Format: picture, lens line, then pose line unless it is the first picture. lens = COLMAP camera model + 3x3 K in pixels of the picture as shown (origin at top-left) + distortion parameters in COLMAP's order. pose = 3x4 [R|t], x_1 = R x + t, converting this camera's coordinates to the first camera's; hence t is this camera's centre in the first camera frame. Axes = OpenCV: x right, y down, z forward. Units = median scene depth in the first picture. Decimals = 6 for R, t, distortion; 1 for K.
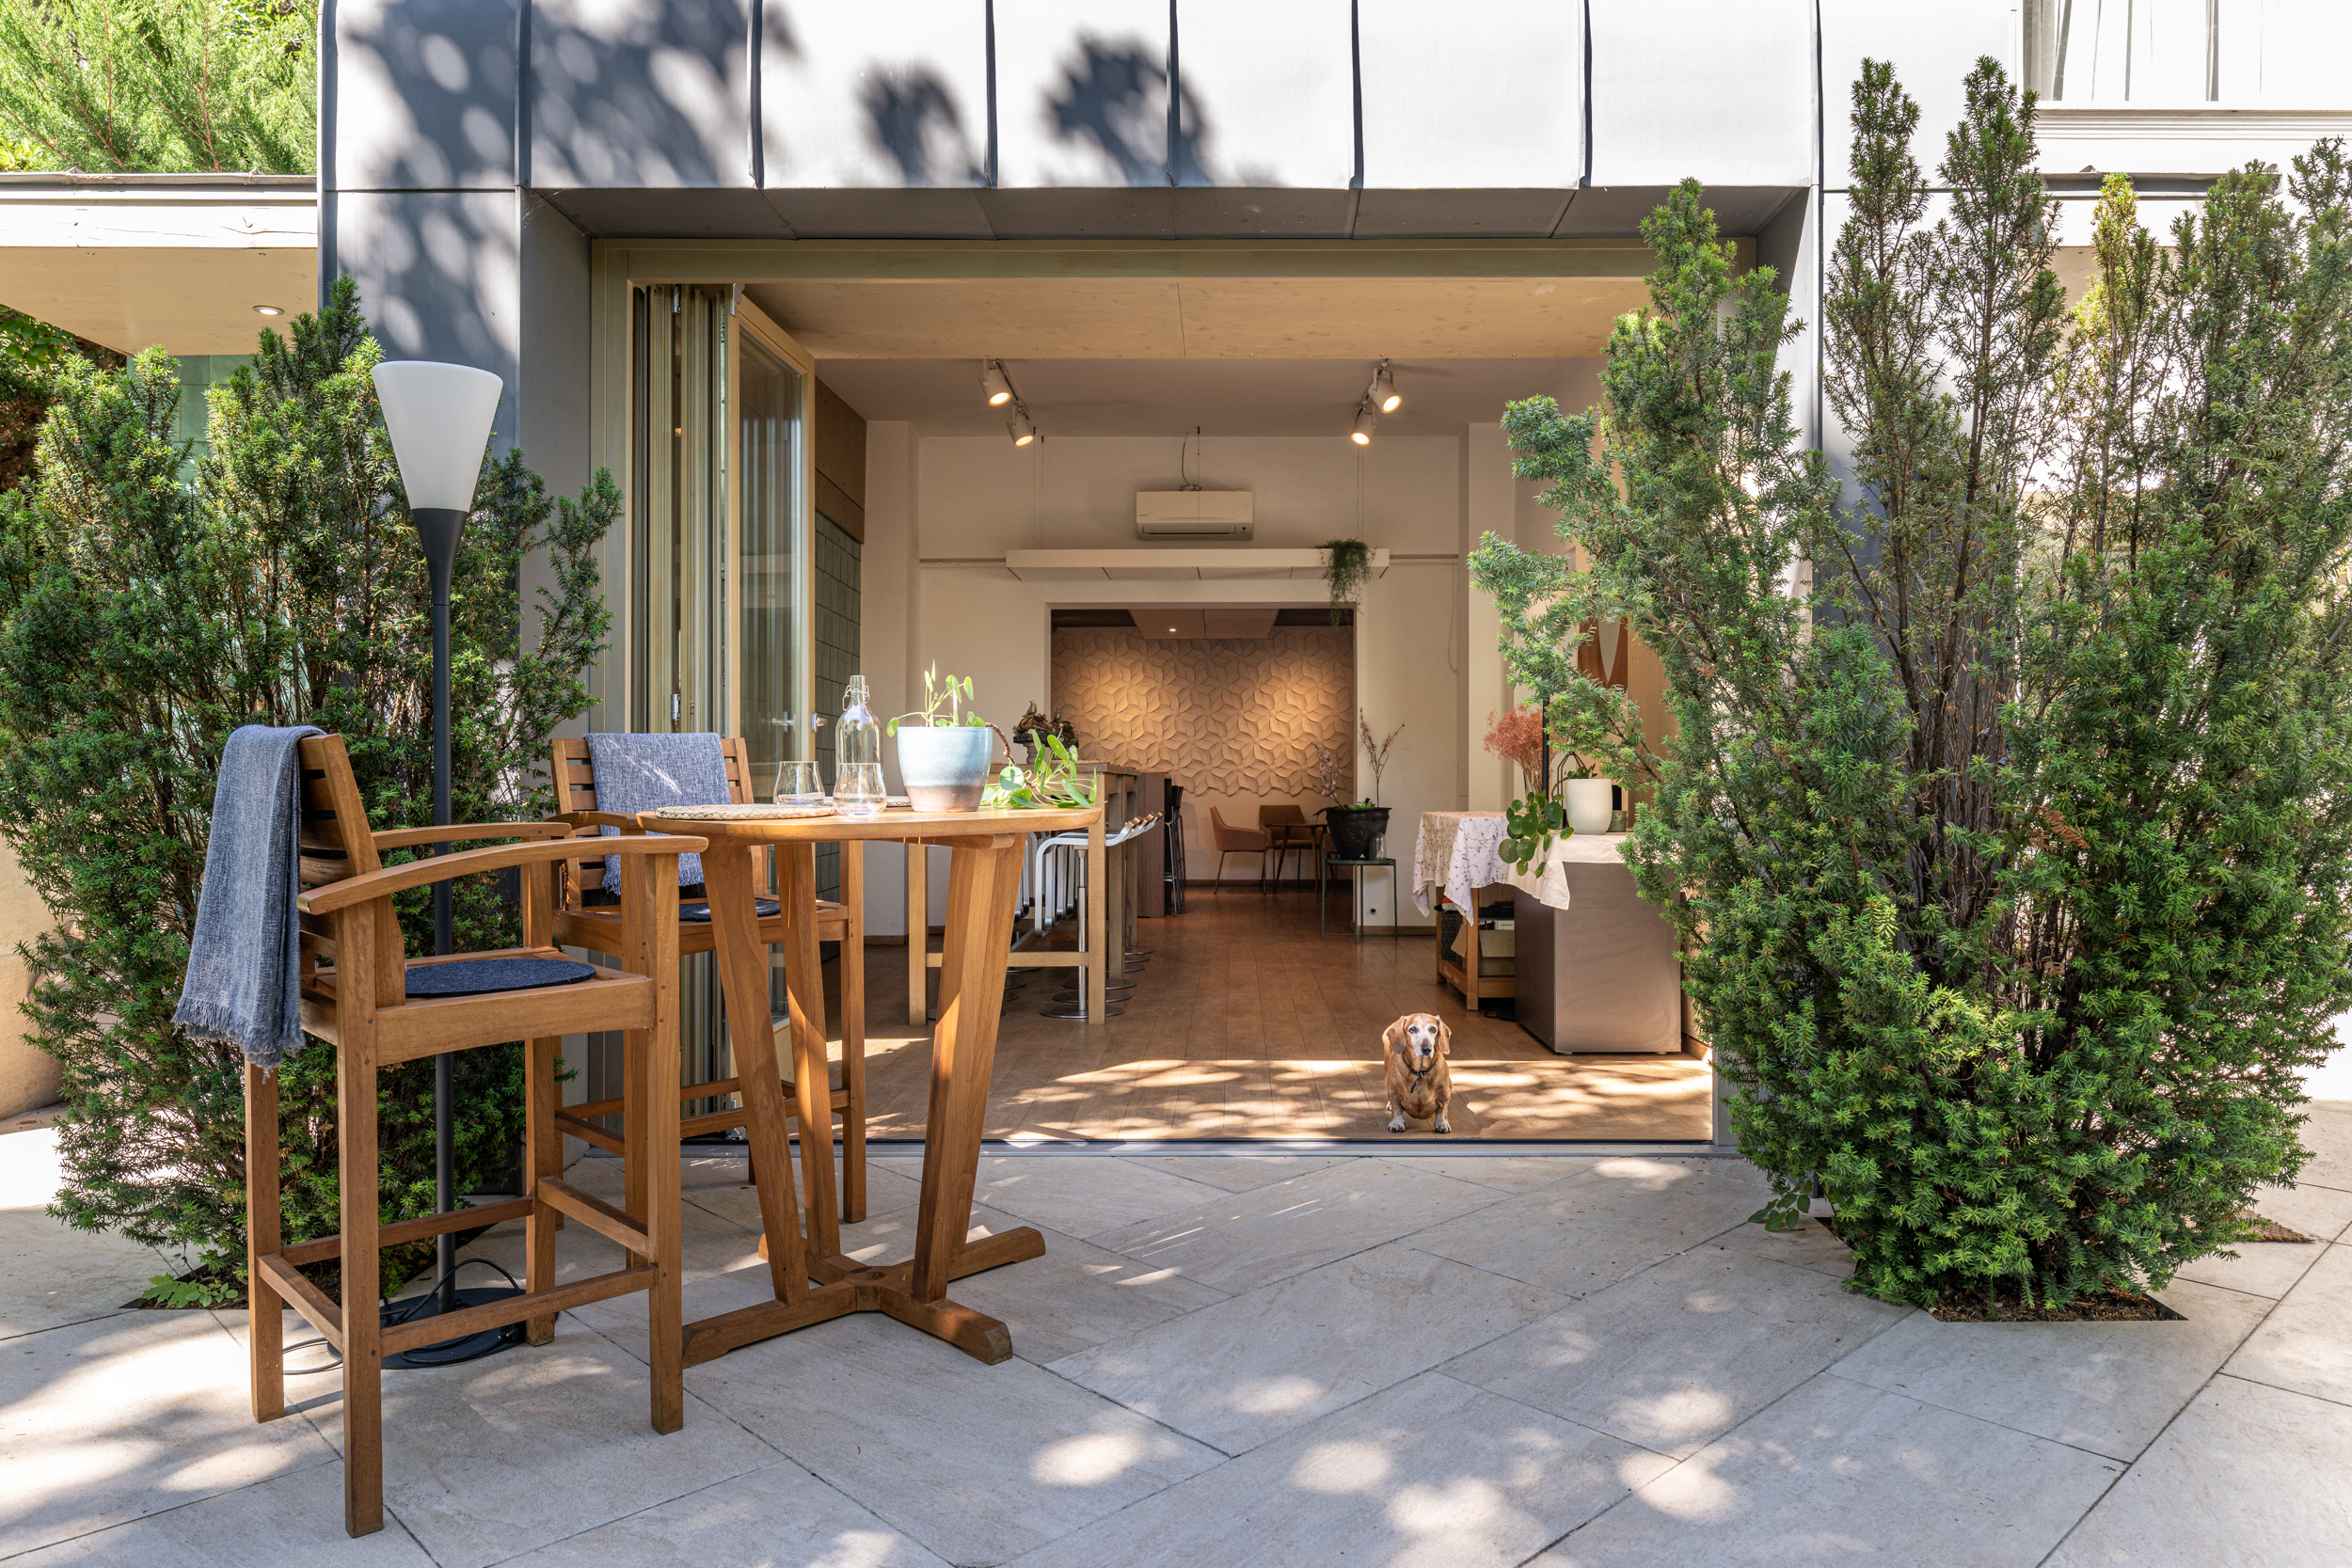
lens RADIAL K [[1516.2, 0, 1176.0], [0, 1516.2, 784.0], [0, 0, 1]] dist [0.003272, 0.002047]
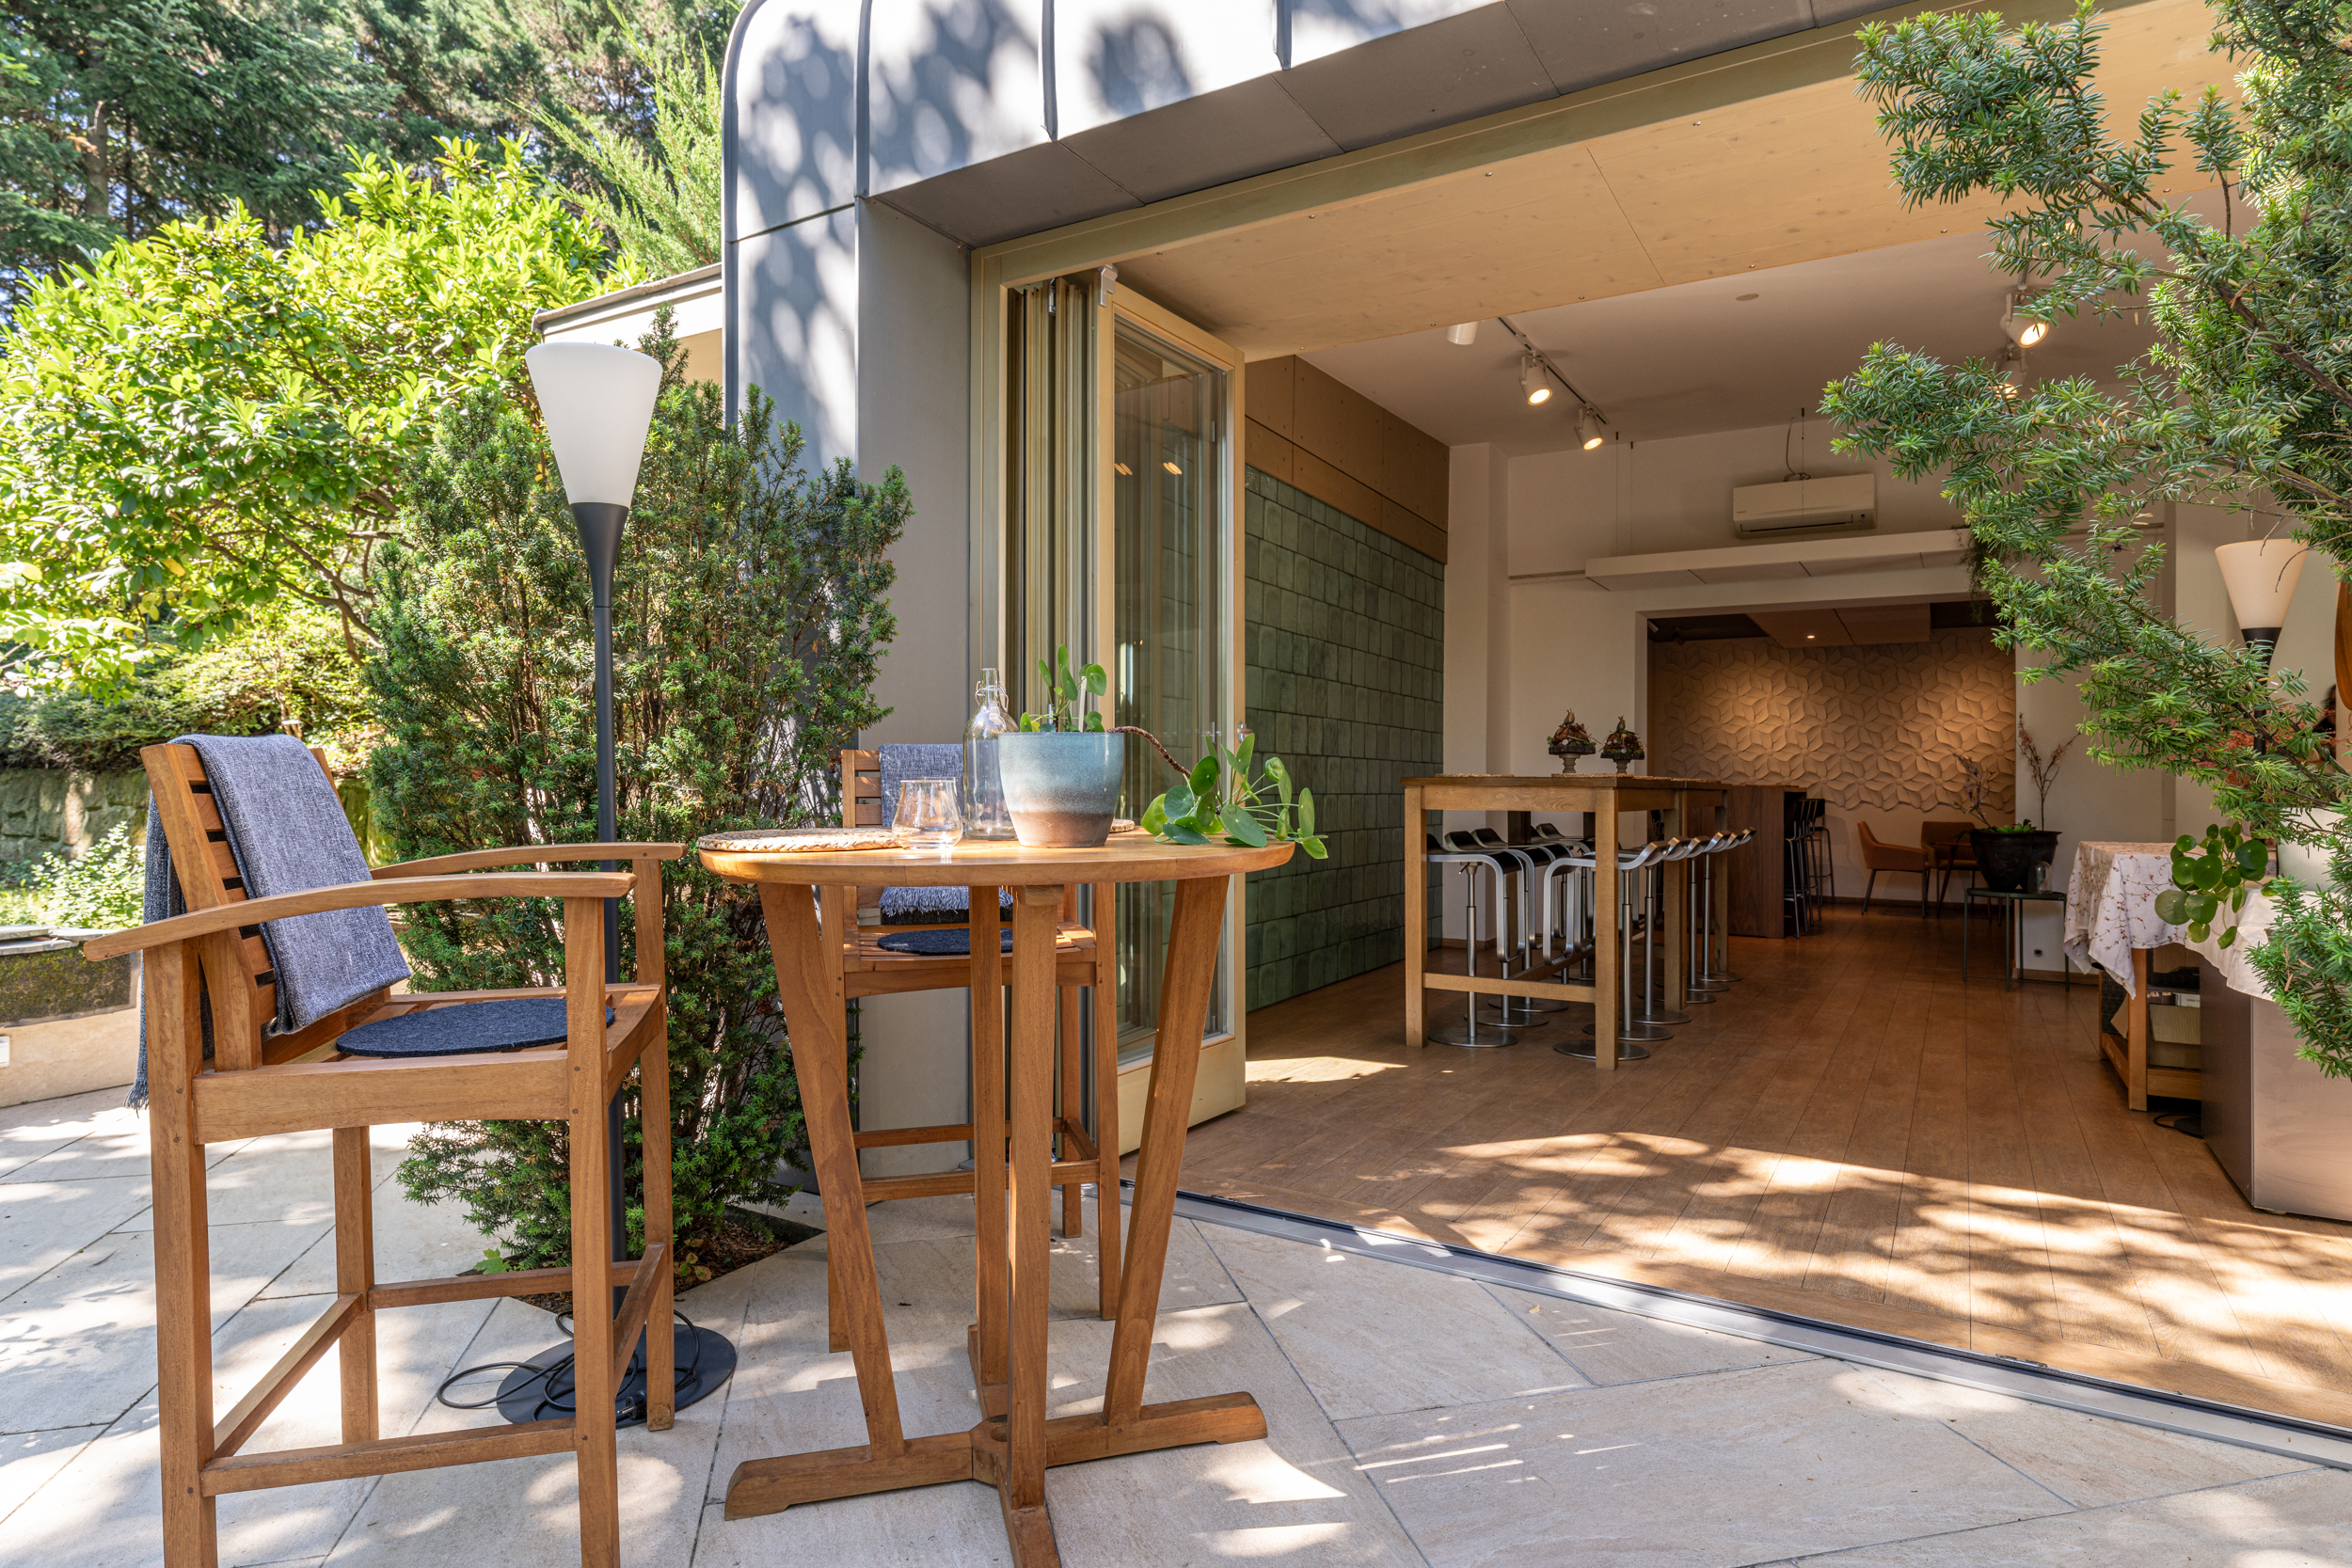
lens RADIAL K [[1259.5, 0, 1175.0], [0, 1259.5, 765.0], [0, 0, 1]] dist [-0.002916, 0.000689]
pose [[0.867013, 0.003501, -0.498273, 0.091168], [-0.013067, 0.999791, -0.015712, -0.005461], [0.498114, 0.020134, 0.866878, 0.220154]]
